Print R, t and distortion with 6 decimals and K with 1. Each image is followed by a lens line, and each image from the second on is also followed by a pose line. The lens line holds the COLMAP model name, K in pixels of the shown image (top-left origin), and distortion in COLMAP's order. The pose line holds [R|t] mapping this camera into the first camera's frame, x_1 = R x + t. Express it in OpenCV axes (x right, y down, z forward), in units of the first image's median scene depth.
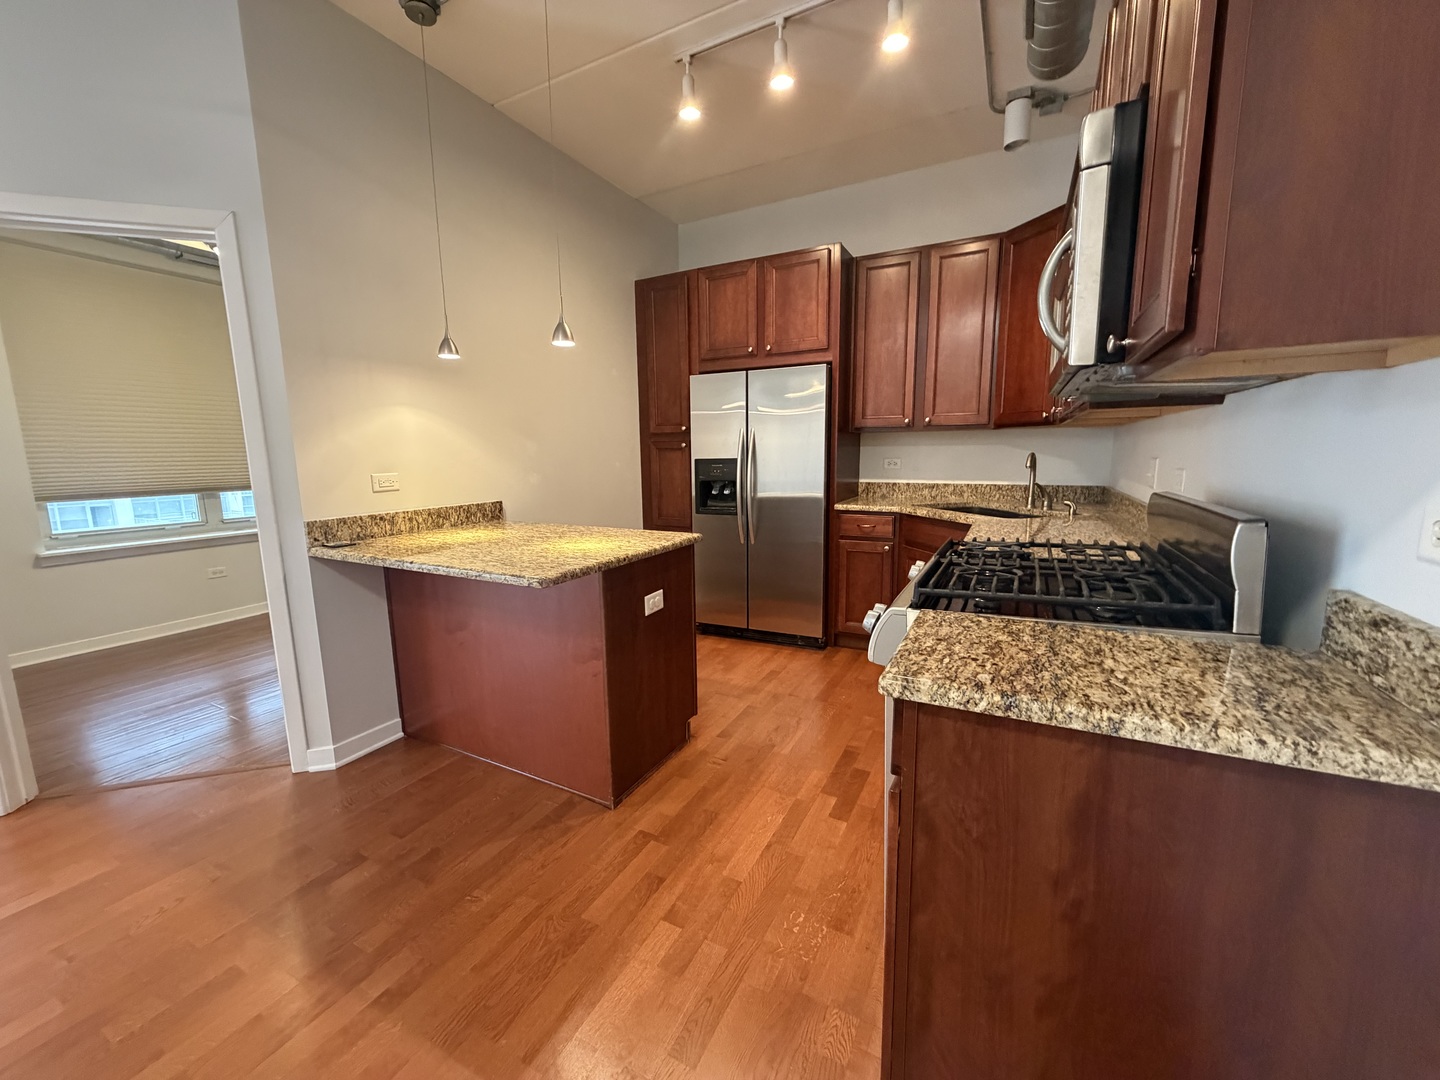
lens RADIAL K [[572.9, 0, 712.7], [0, 572.9, 540.8], [0, 0, 1]] dist [0.000007, 0.004947]
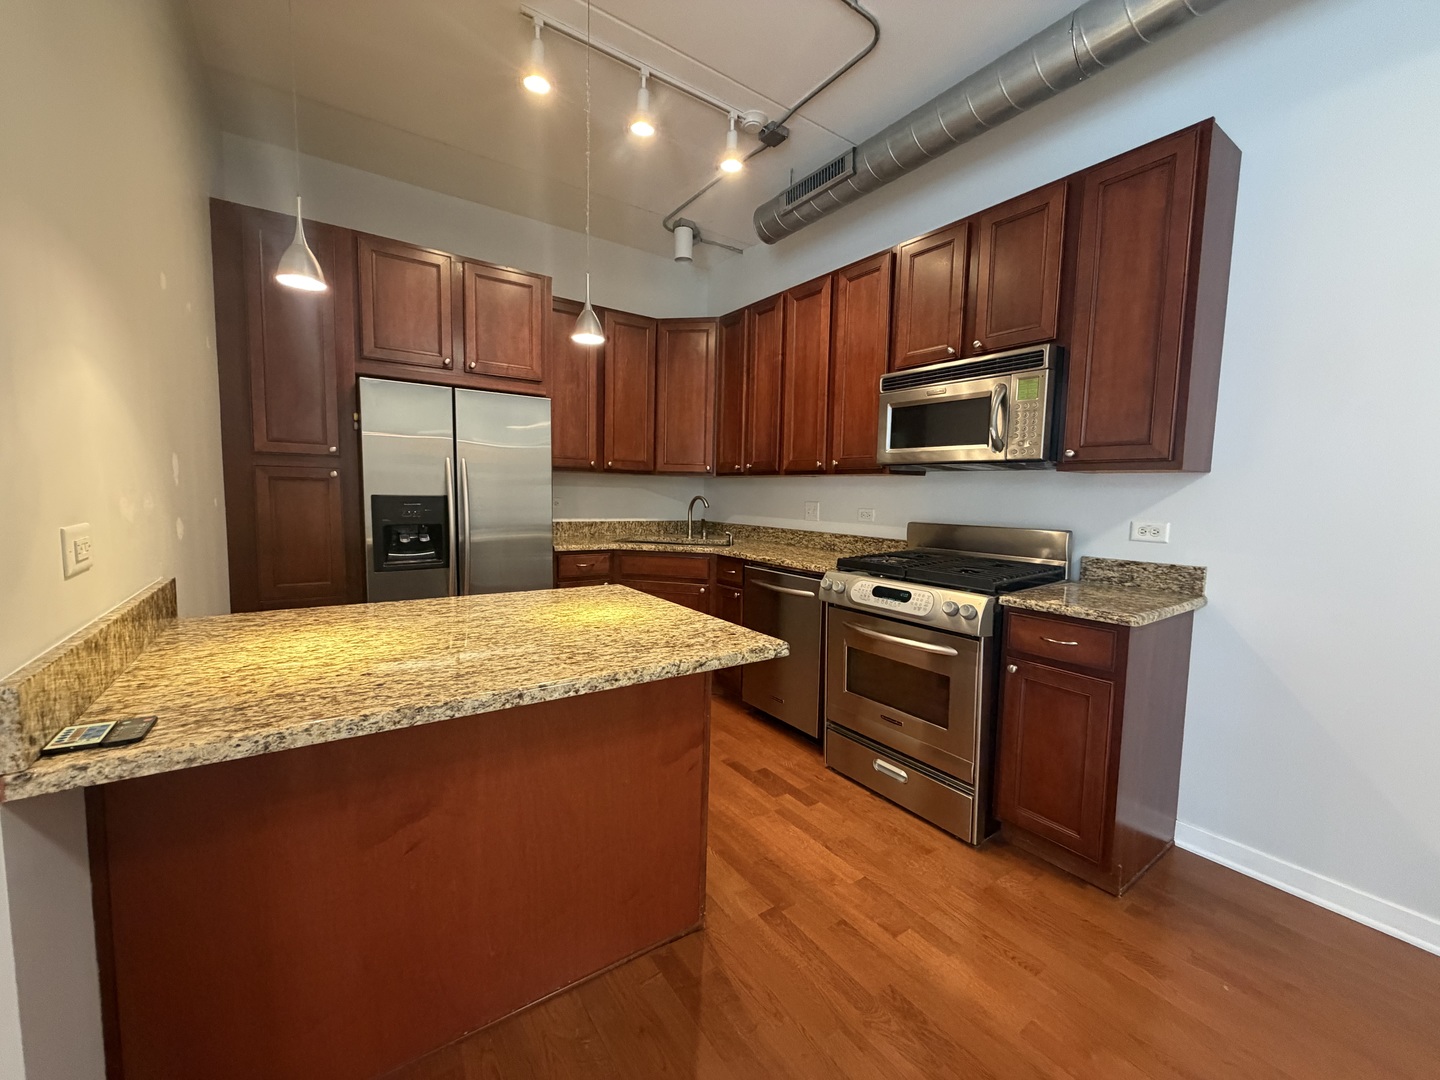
lens RADIAL K [[572.9, 0, 712.7], [0, 572.9, 540.8], [0, 0, 1]] dist [0.000007, 0.004947]
pose [[0.461671, -0.052953, 0.885469, -0.520470], [0.110654, 0.993858, 0.001741, -0.045875], [-0.880122, 0.097176, 0.464695, 0.339295]]
